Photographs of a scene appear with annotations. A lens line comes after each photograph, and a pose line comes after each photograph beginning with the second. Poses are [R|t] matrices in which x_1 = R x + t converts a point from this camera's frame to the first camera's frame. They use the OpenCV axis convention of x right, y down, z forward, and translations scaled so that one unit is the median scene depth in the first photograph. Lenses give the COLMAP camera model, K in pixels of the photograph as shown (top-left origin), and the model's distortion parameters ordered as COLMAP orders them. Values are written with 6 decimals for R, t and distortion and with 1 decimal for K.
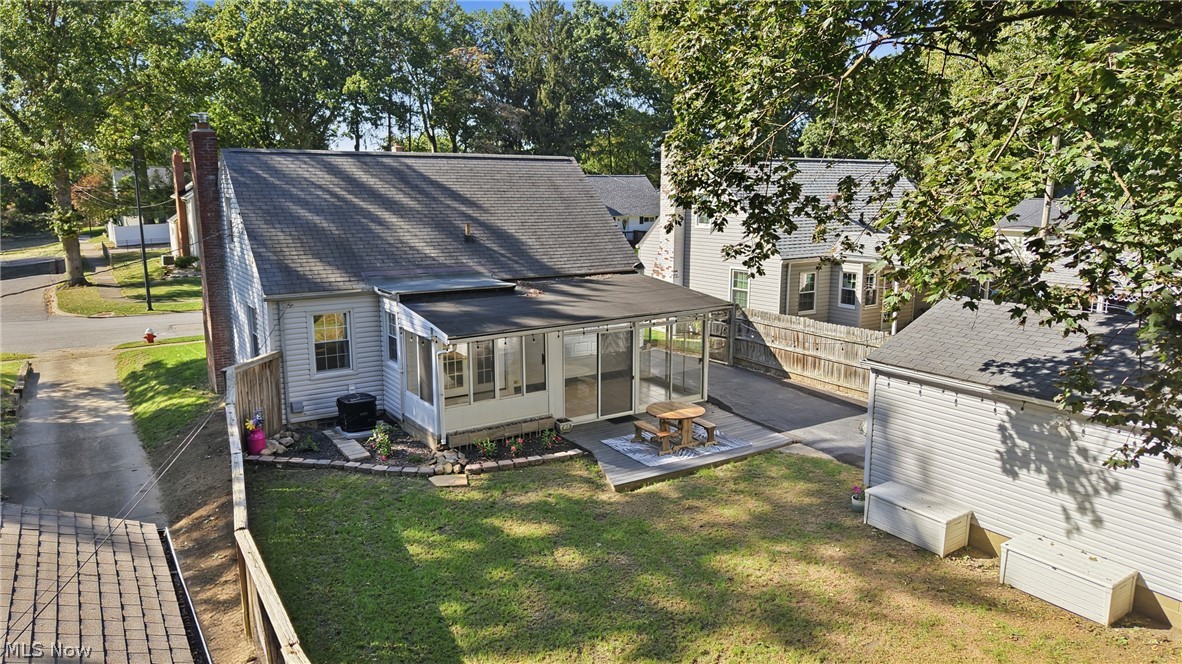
lens RADIAL K [[781.6, 0, 591.0], [0, 781.6, 332.0], [0, 0, 1]] dist [0.031276, 0.000558]
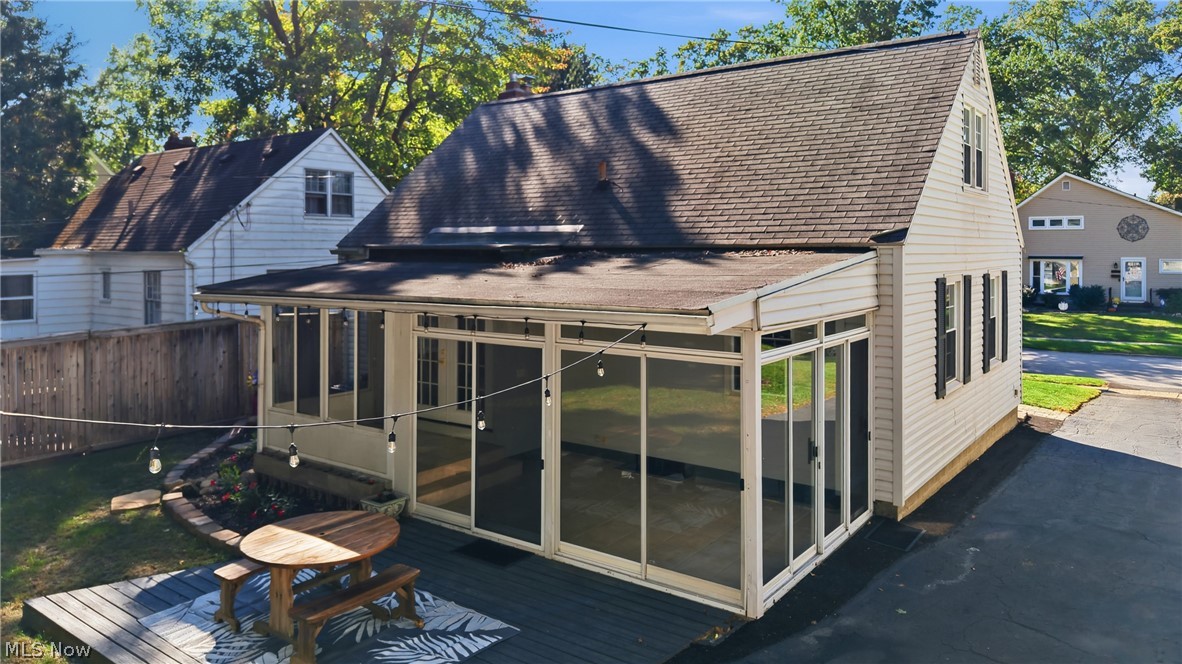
lens RADIAL K [[781.6, 0, 591.0], [0, 781.6, 332.0], [0, 0, 1]] dist [0.031276, 0.000558]
pose [[0.325989, 0.093081, -0.940780, 0.445515], [-0.178287, 0.983337, 0.035514, -0.029893], [0.928410, 0.156152, 0.337153, 0.874407]]
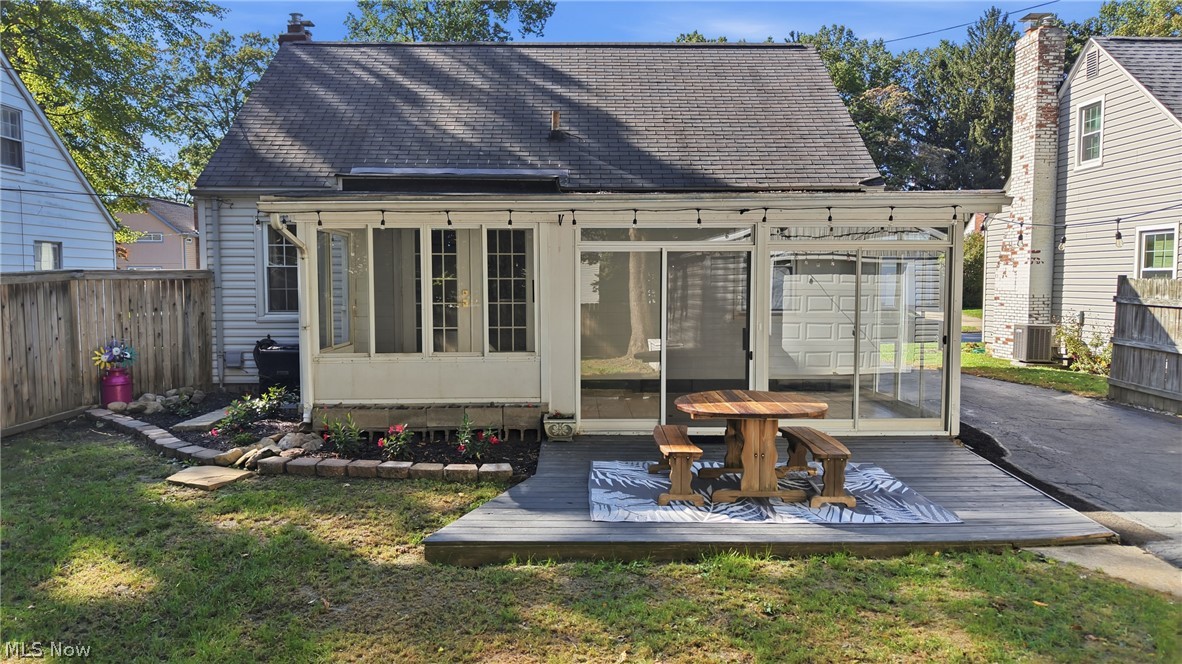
lens RADIAL K [[795.8, 0, 591.0], [0, 795.8, 332.0], [0, 0, 1]] dist [-0.021743, -0.002114]
pose [[0.838102, 0.032259, -0.544558, 0.228626], [-0.102634, 0.989748, -0.099328, 0.100888], [0.535771, 0.139137, 0.832821, 0.558928]]
